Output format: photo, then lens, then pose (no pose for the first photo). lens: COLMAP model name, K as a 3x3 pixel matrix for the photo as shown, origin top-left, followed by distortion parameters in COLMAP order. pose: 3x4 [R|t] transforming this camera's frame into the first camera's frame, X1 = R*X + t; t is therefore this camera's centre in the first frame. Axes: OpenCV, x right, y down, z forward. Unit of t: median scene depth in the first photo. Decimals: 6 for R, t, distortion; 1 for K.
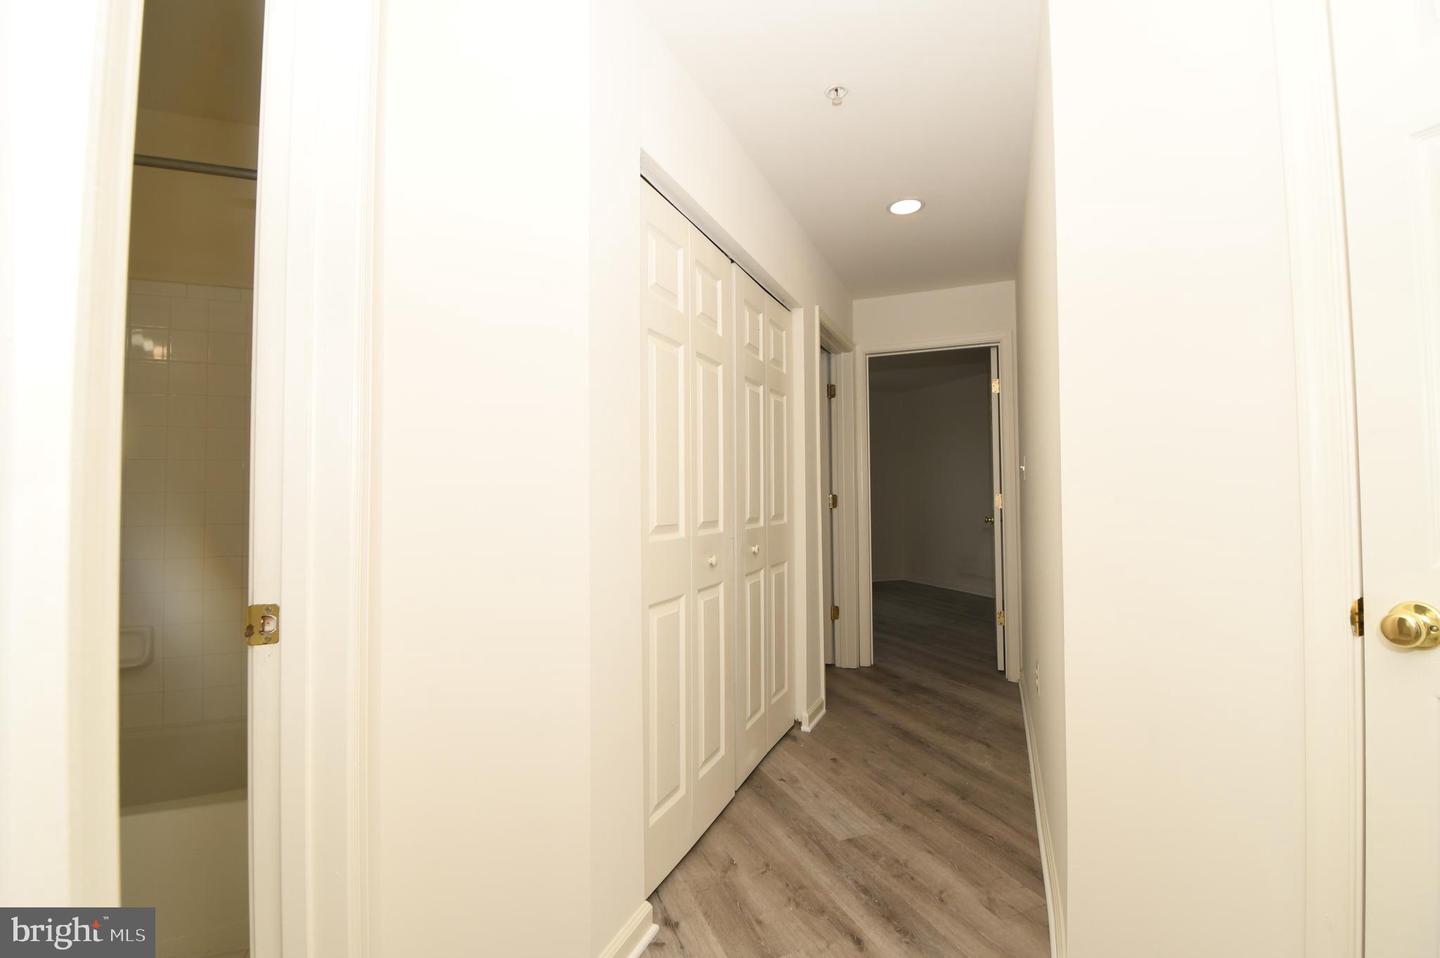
lens RADIAL K [[631.1, 0, 711.5], [0, 631.1, 484.2], [0, 0, 1]] dist [-0.001480, -0.011021]
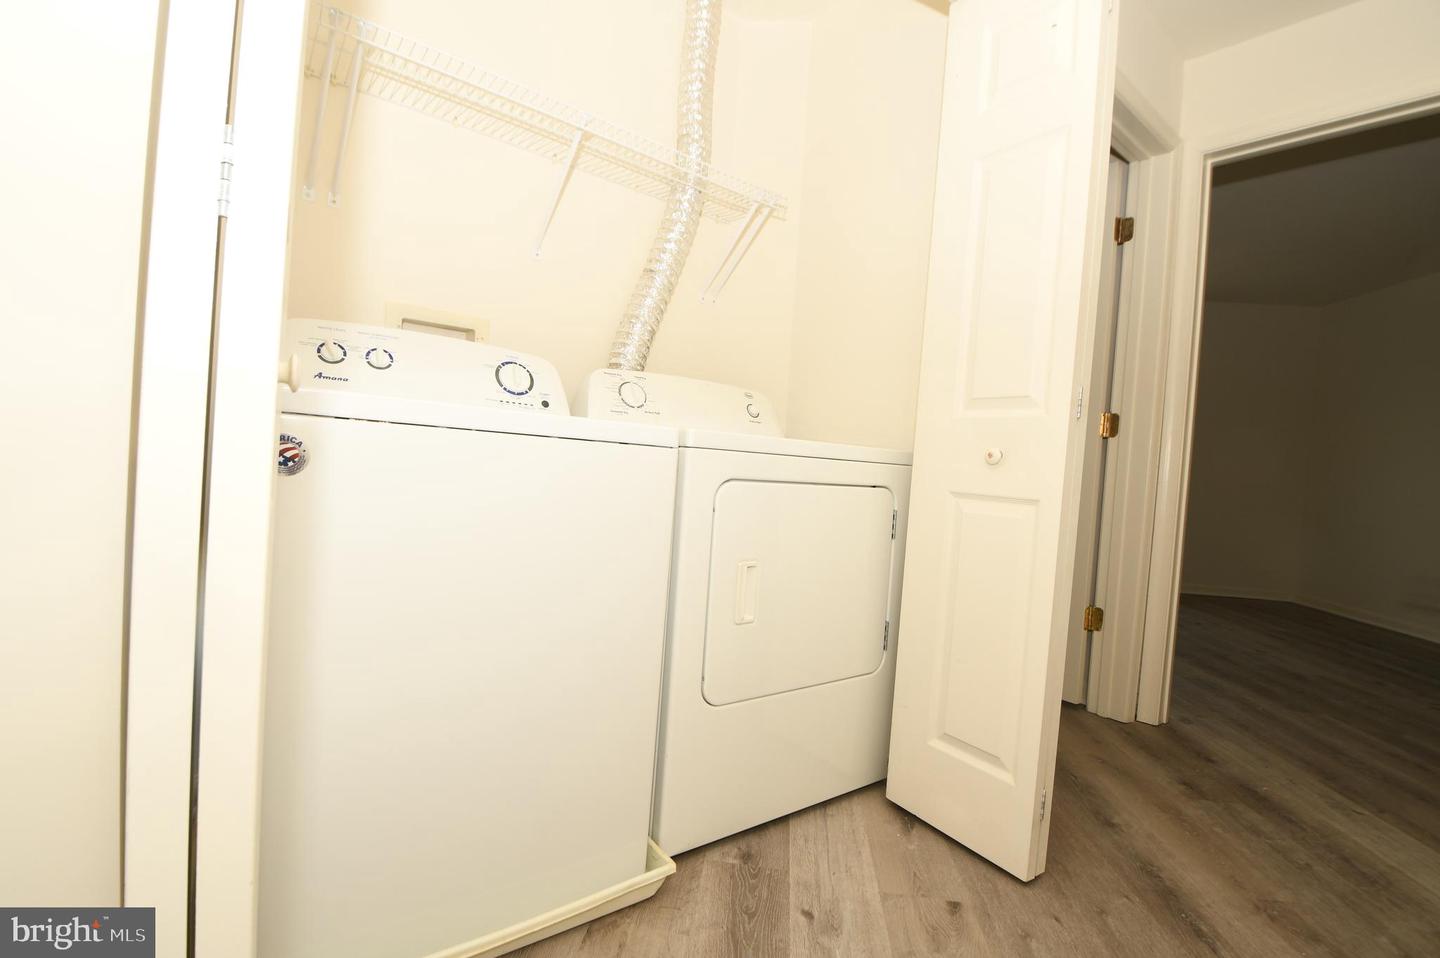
lens RADIAL K [[631.1, 0, 734.1], [0, 631.1, 477.1], [0, 0, 1]] dist [-0.001480, -0.011021]
pose [[0.886897, 0.084361, -0.454199, 0.156591], [-0.074138, 0.996433, 0.040307, 0.077799], [0.455979, -0.002075, 0.889988, 0.345521]]
